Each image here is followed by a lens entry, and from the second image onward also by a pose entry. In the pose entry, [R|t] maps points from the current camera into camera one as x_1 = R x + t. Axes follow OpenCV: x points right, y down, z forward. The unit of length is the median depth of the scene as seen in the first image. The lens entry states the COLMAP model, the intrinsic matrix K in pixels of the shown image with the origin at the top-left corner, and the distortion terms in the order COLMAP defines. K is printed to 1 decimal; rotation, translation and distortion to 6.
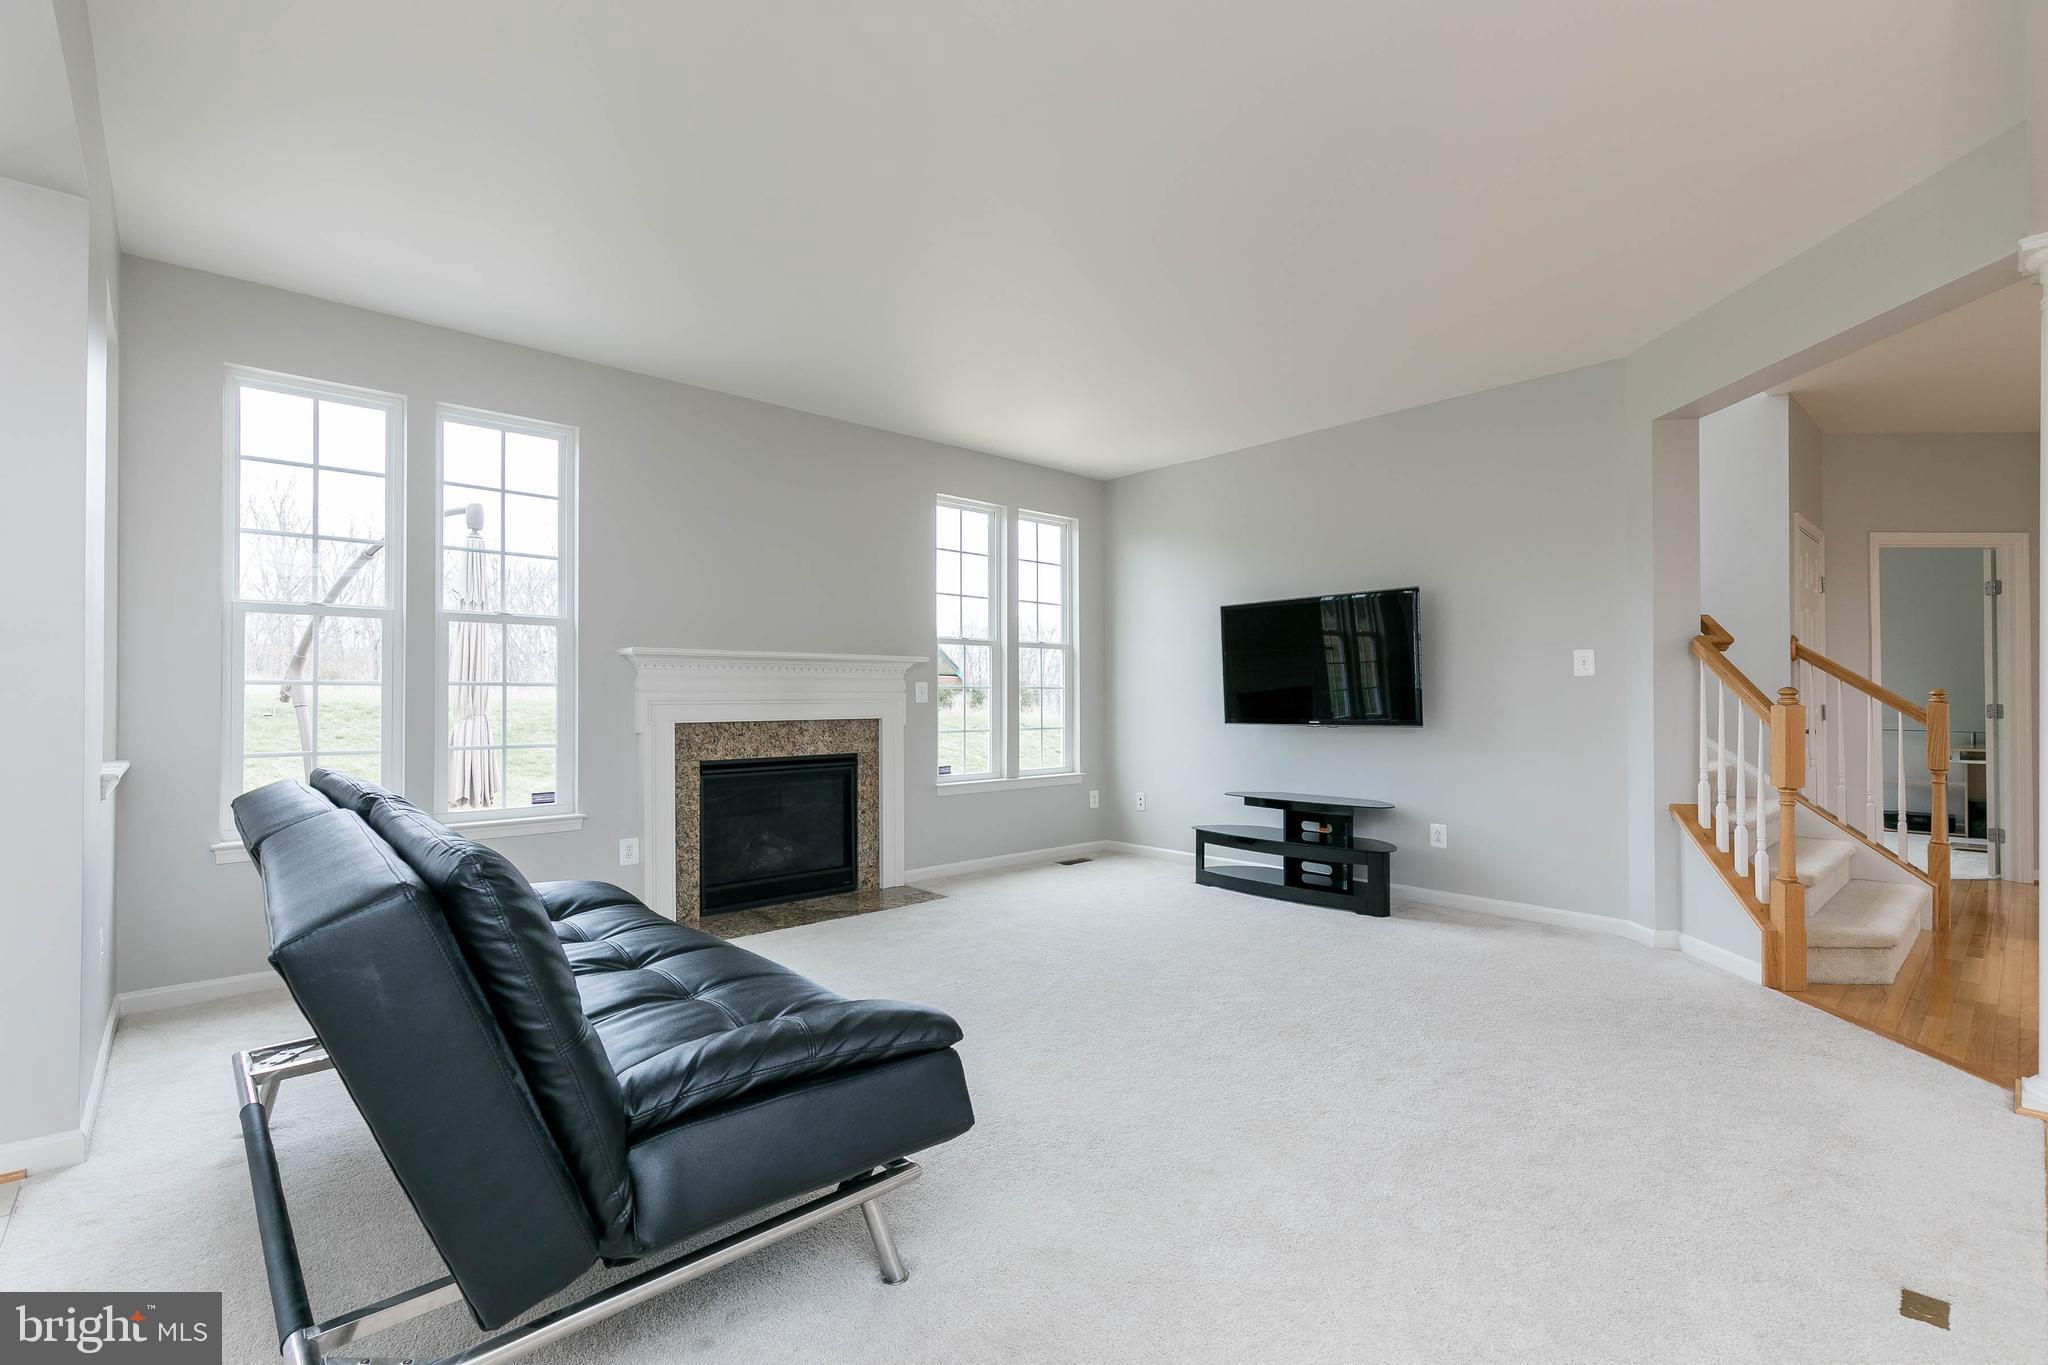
lens RADIAL K [[934.5, 0, 1018.7], [0, 934.5, 683.4], [0, 0, 1]] dist [0.000429, -0.001216]
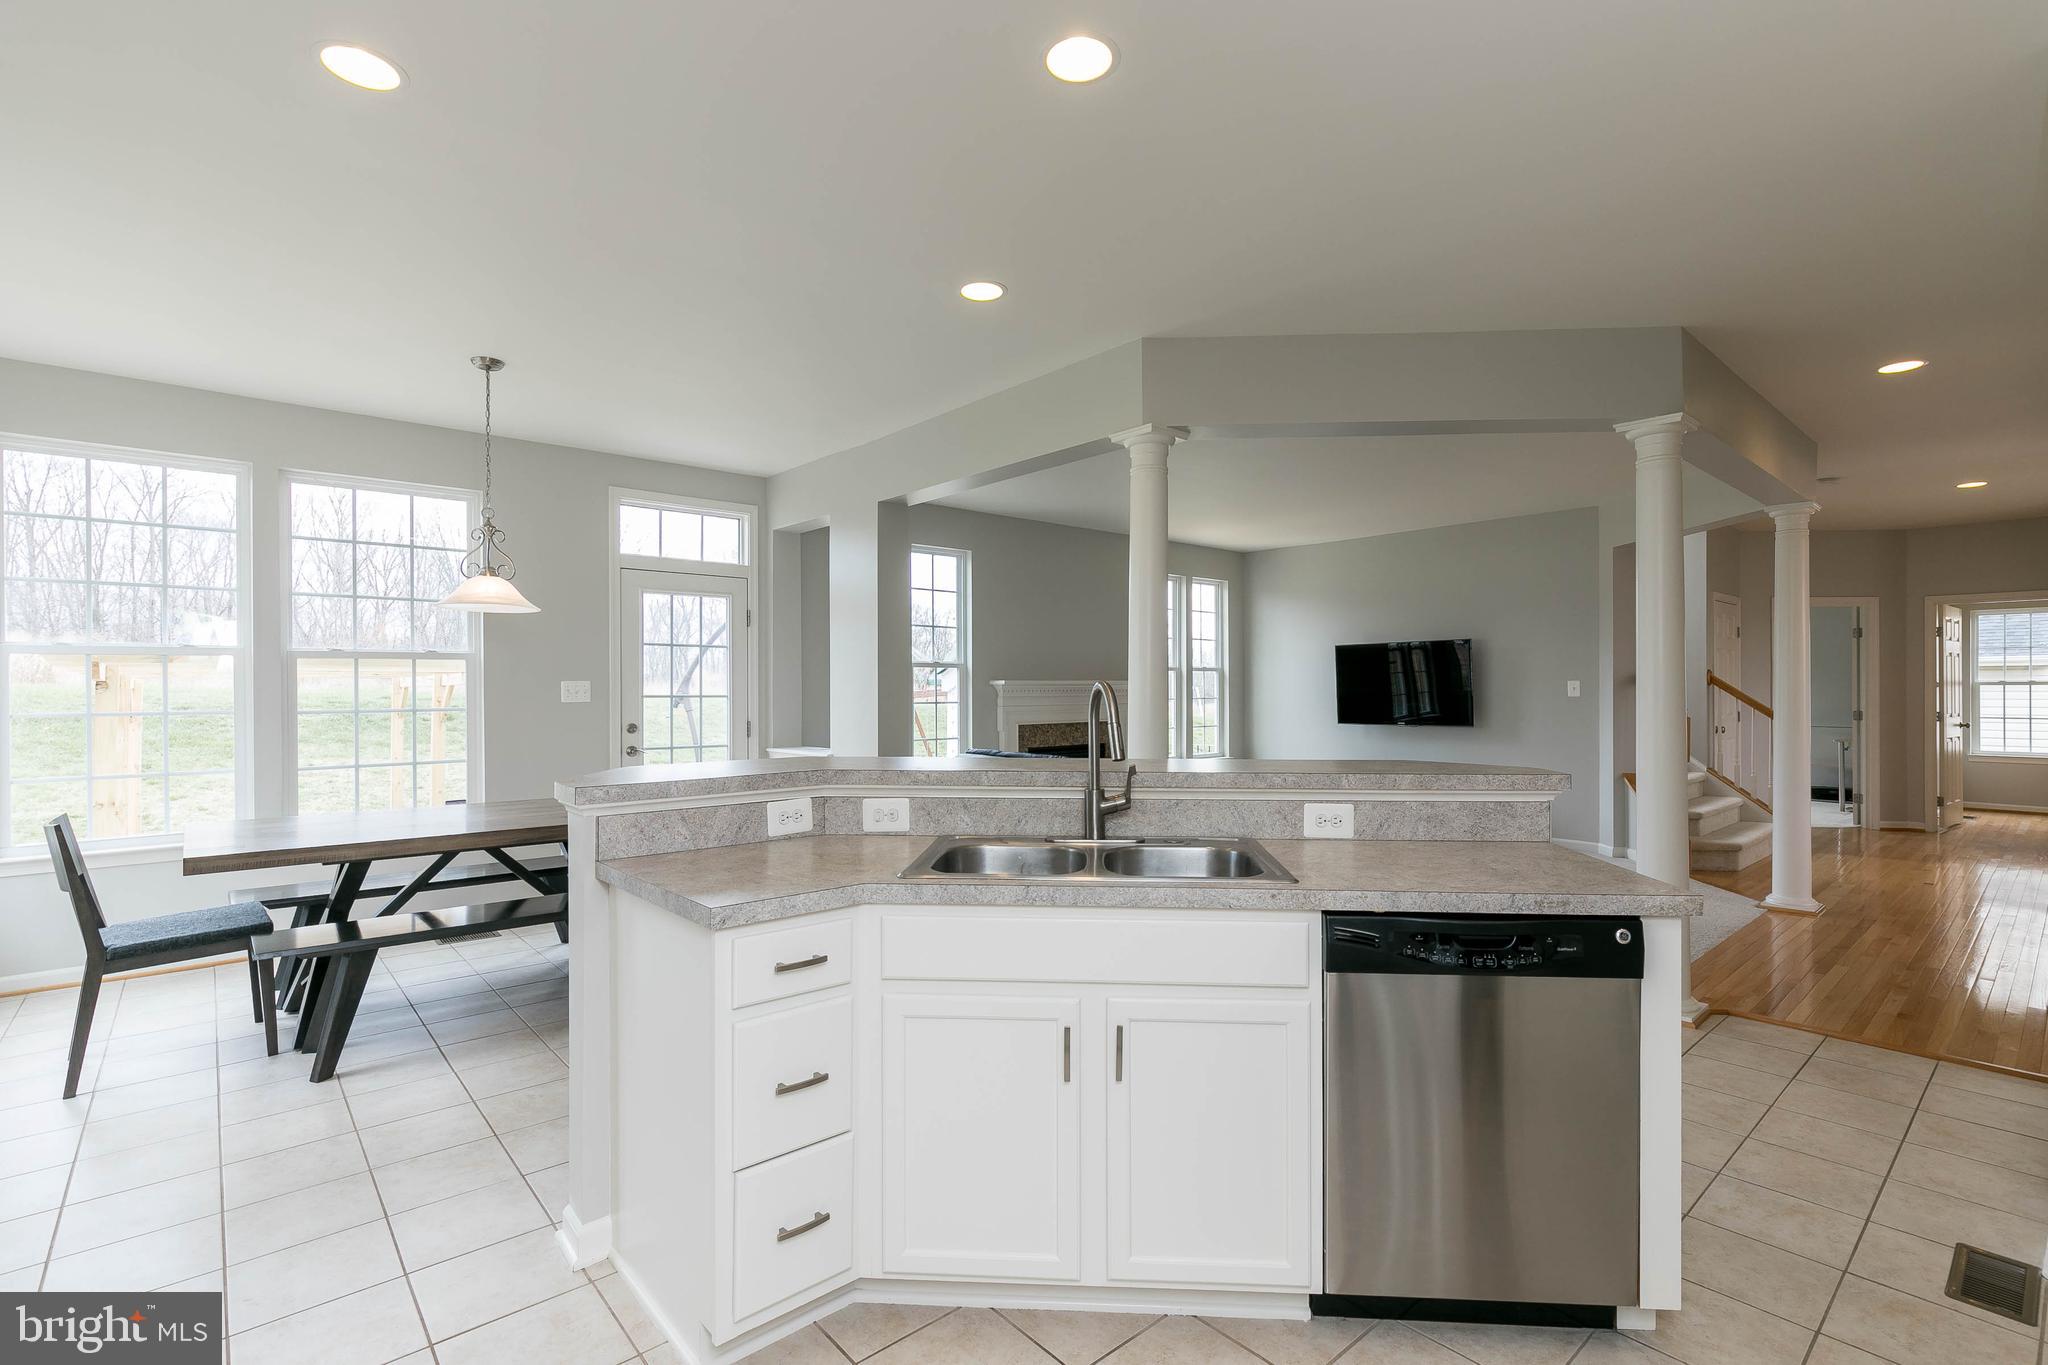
lens RADIAL K [[934.5, 0, 1027.3], [0, 934.5, 692.6], [0, 0, 1]] dist [0.000429, -0.001216]
pose [[0.999708, -0.001655, -0.024123, -0.266356], [0.002048, 0.999866, 0.016272, -0.035741], [0.024093, -0.016316, 0.999577, -0.559860]]
